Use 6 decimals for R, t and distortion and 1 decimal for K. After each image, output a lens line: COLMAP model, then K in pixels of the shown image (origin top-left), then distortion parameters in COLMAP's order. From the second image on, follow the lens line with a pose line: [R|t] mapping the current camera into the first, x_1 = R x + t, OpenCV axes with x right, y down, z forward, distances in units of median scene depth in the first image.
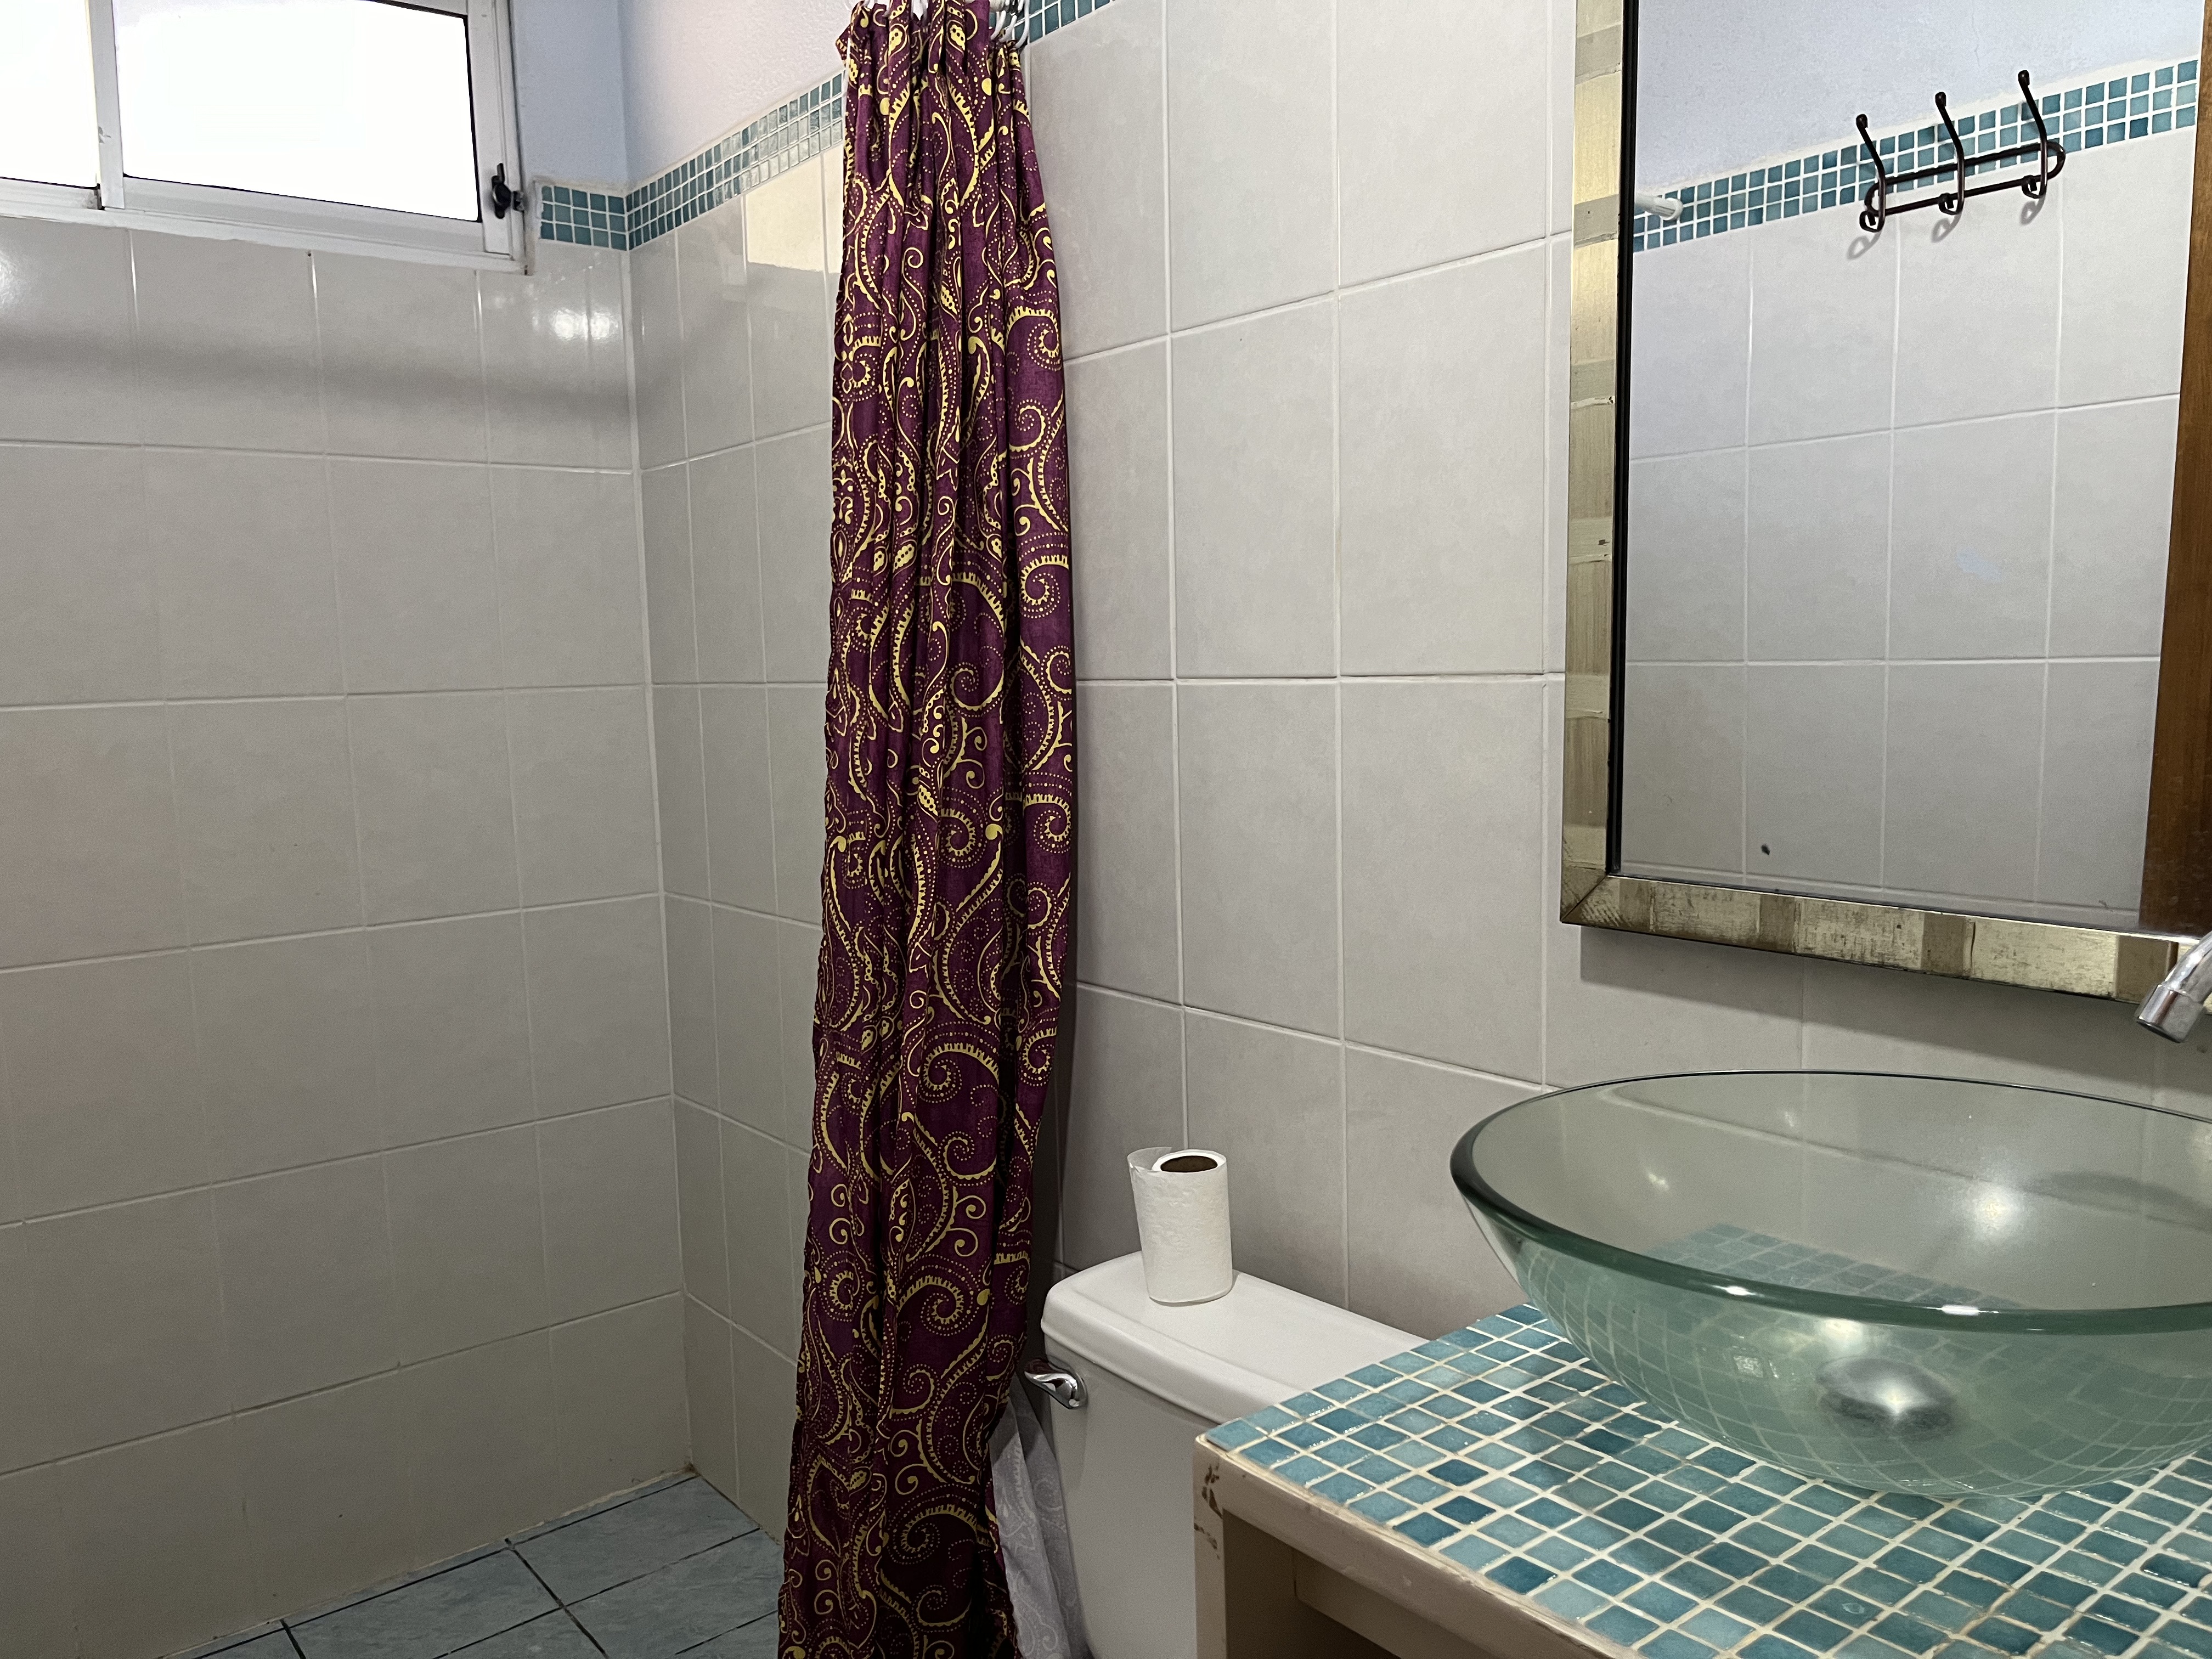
lens RADIAL K [[1673.7, 0, 1100.9], [0, 1673.7, 878.4], [0, 0, 1]] dist [0.060840, -0.094799]
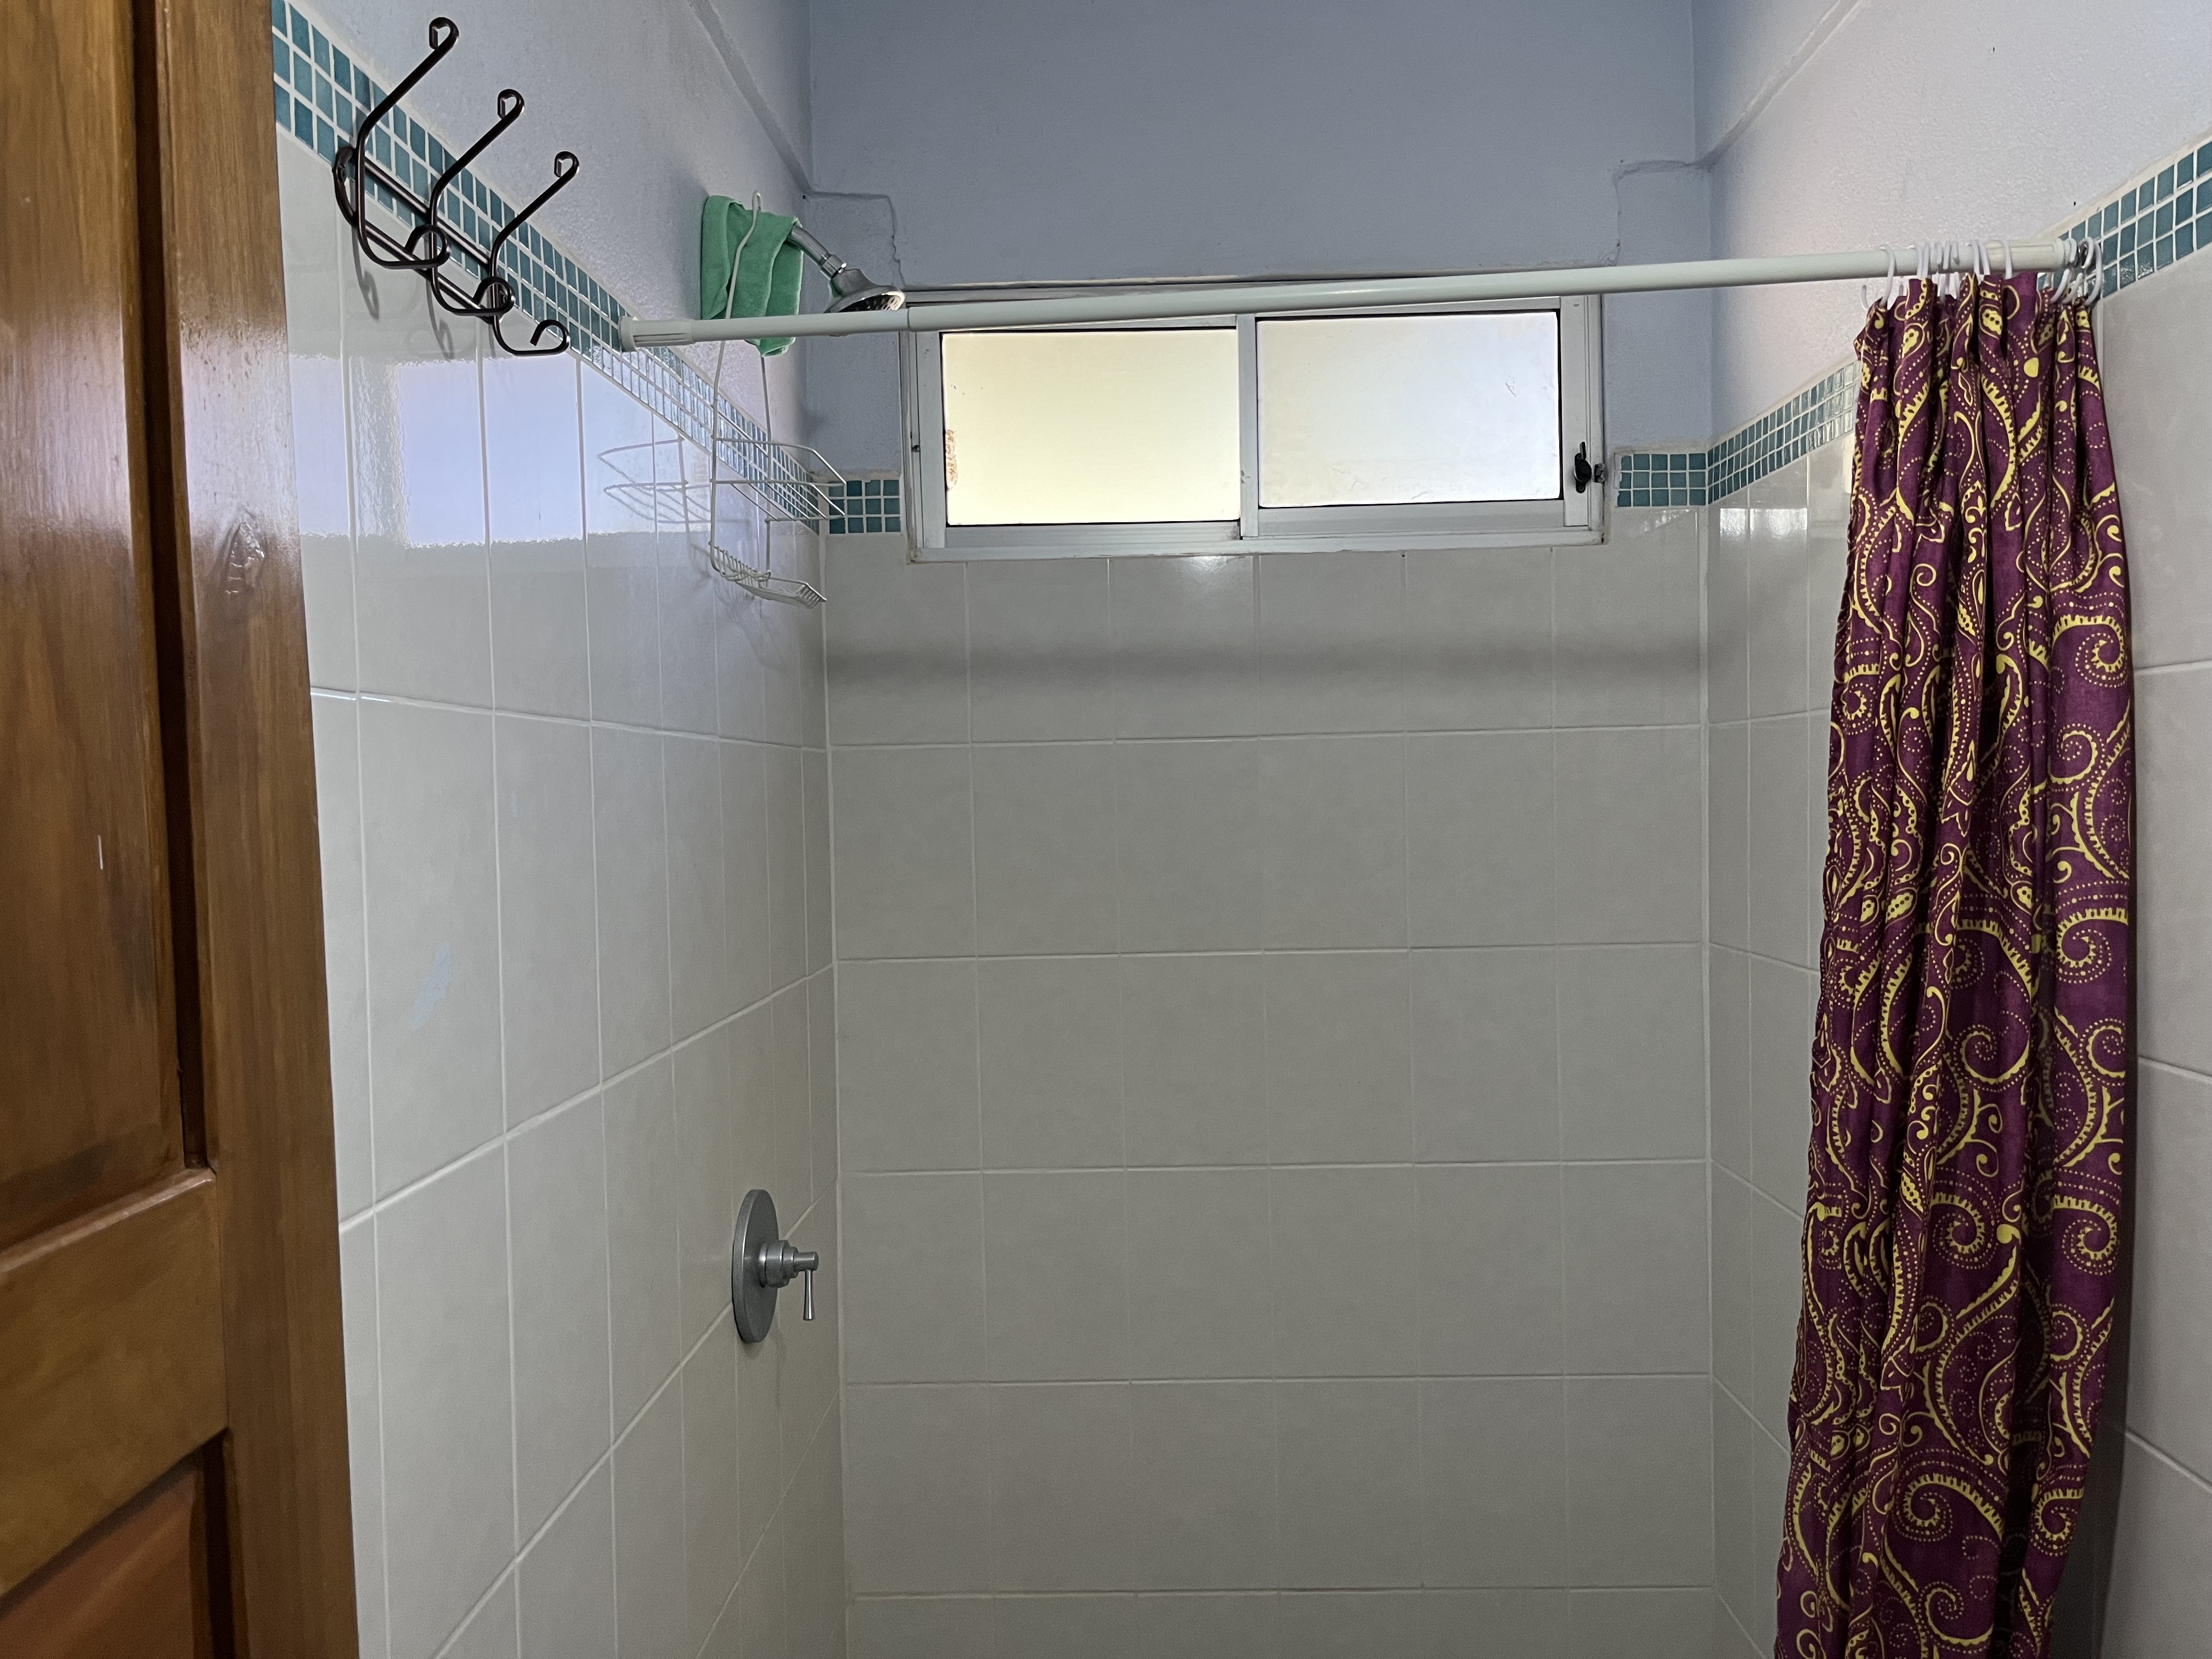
lens RADIAL K [[1673.7, 0, 1116.1], [0, 1673.7, 848.0], [0, 0, 1]] dist [0.060840, -0.094799]
pose [[0.761542, 0.033383, -0.647255, 0.135350], [-0.073610, 0.996666, -0.035203, -0.157176], [0.643922, 0.074453, 0.761460, 0.068207]]
